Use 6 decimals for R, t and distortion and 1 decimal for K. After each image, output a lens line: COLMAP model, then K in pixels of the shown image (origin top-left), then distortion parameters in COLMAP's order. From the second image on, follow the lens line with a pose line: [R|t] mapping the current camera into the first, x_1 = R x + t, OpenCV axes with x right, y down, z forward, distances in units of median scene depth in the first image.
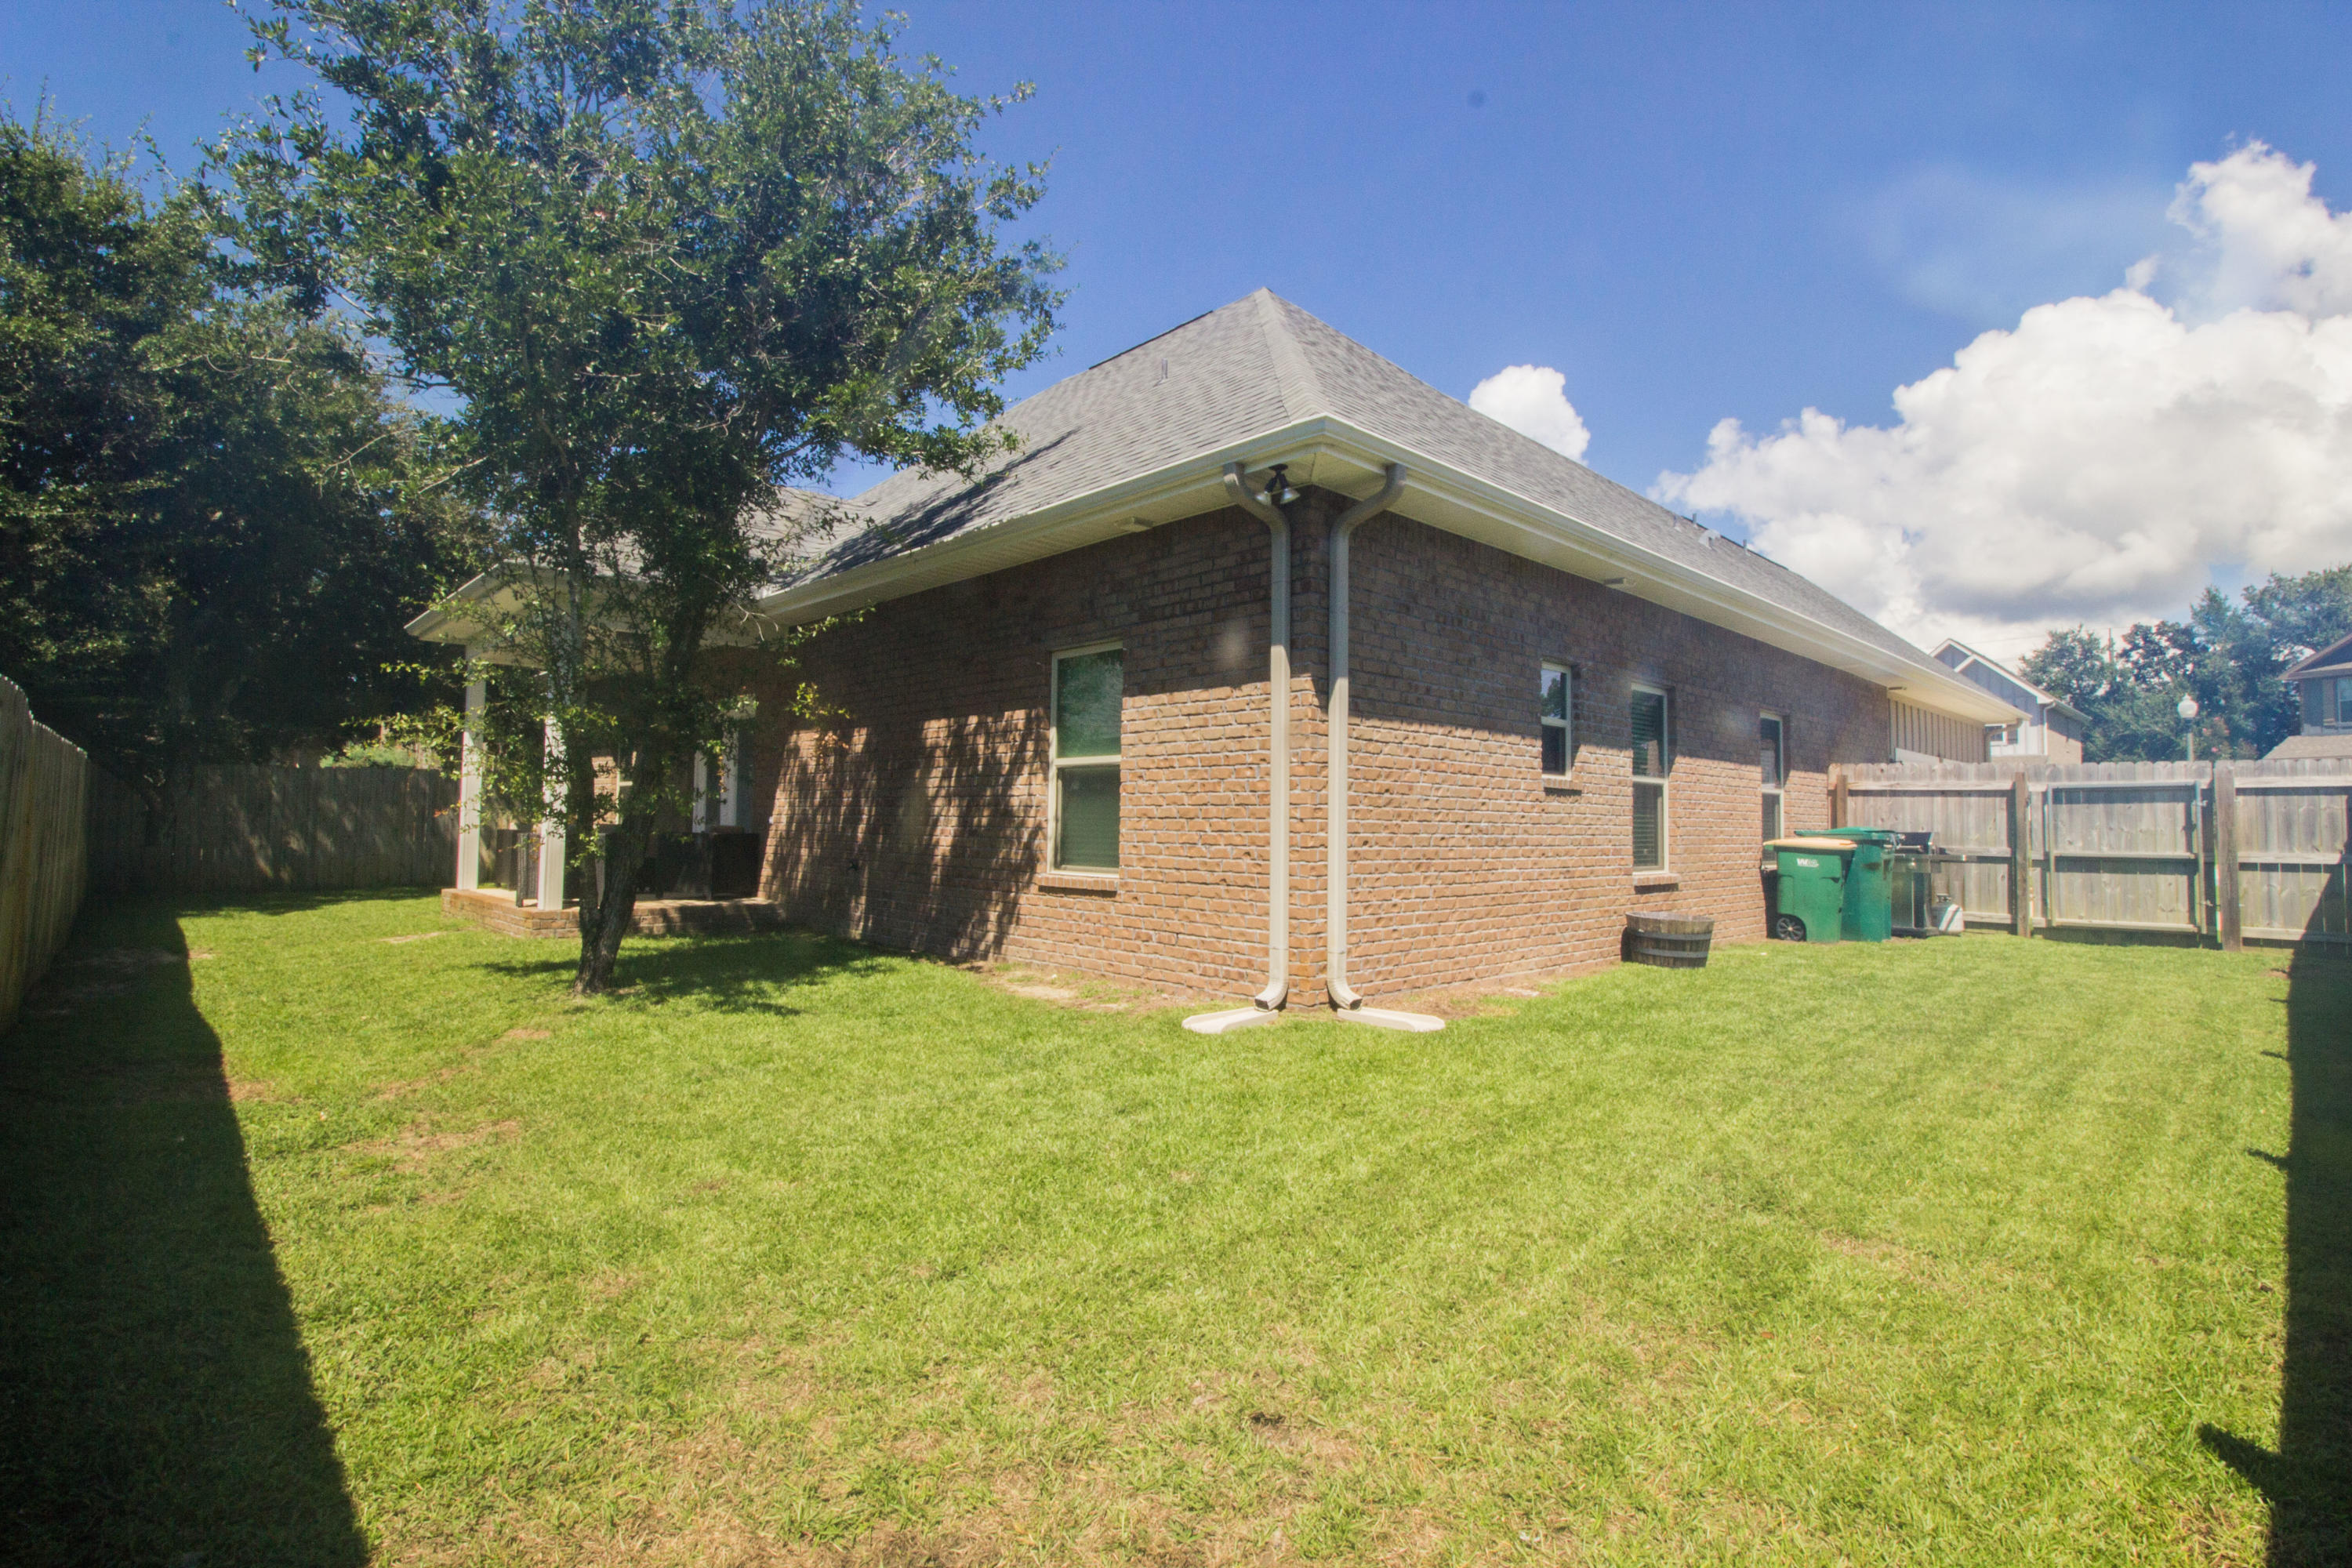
lens RADIAL K [[1094.7, 0, 1192.4], [0, 1094.7, 777.3], [0, 0, 1]] dist [0.001828, 0.000251]
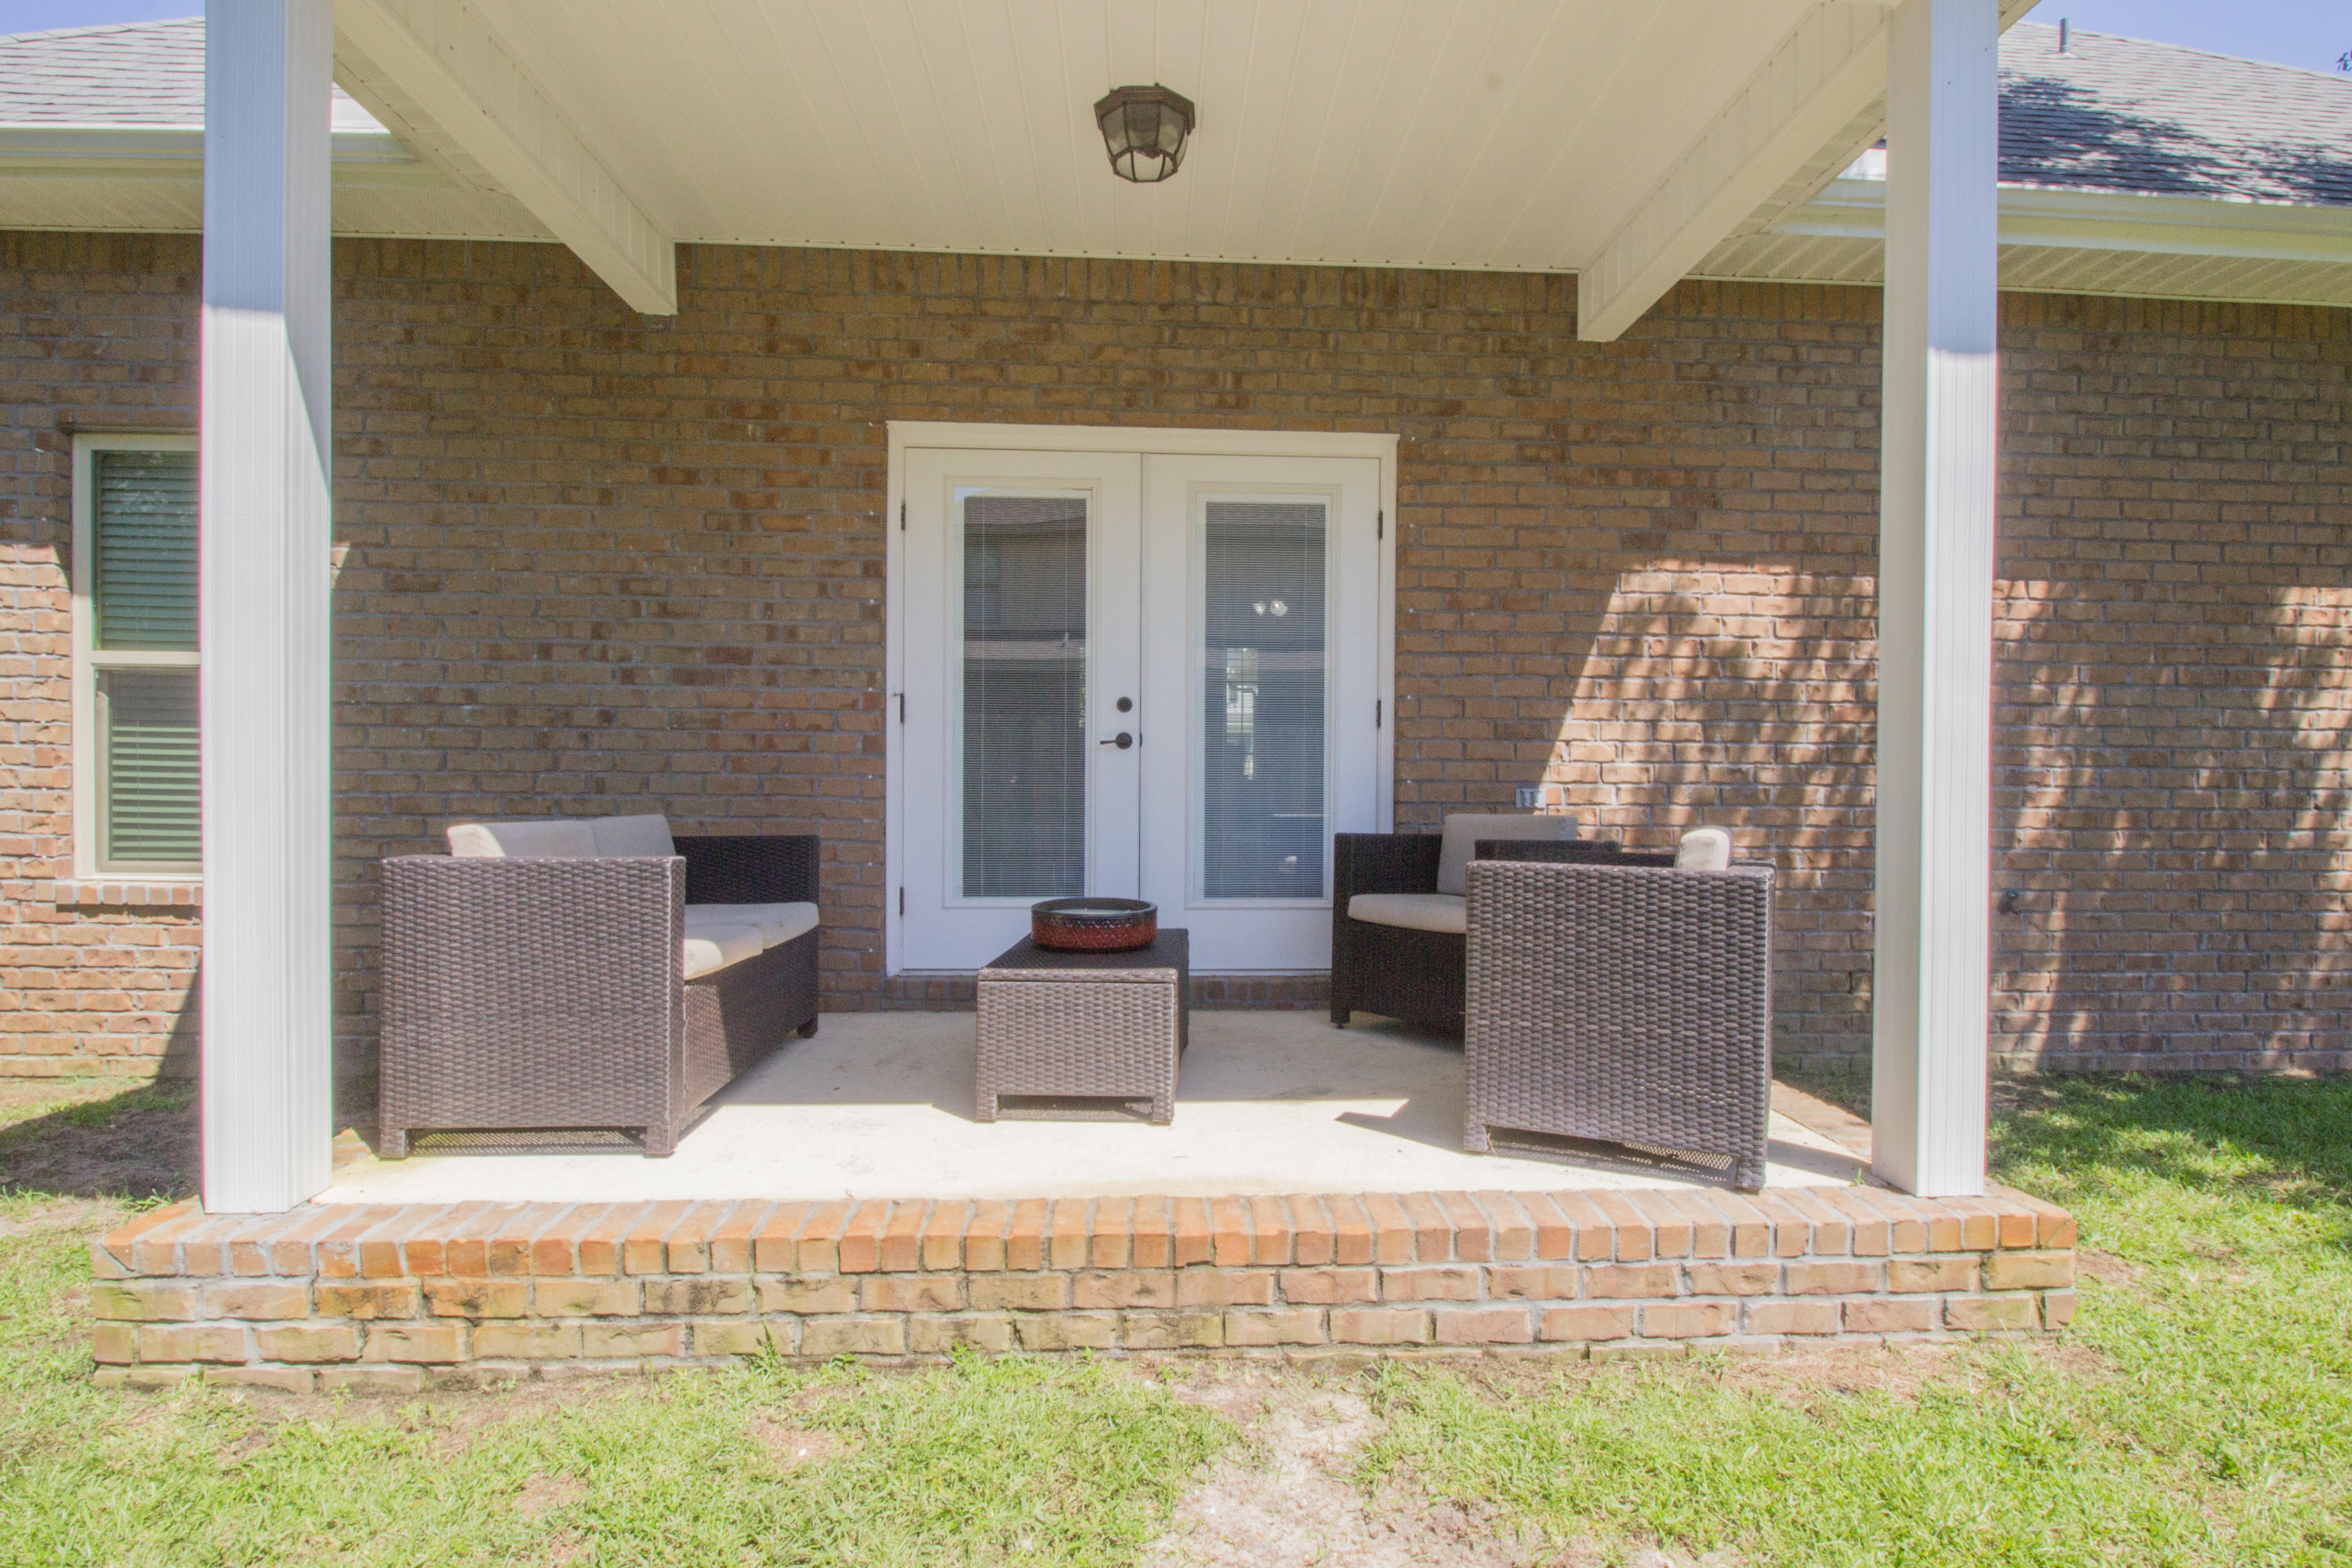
lens RADIAL K [[1259.9, 0, 1176.0], [0, 1259.9, 784.0], [0, 0, 1]] dist [0.001140, 0.000246]
pose [[0.657397, -0.000805, 0.753544, -0.821520], [-0.035181, 0.998876, 0.031760, 0.027872], [-0.752723, -0.047390, 0.656630, 0.850015]]
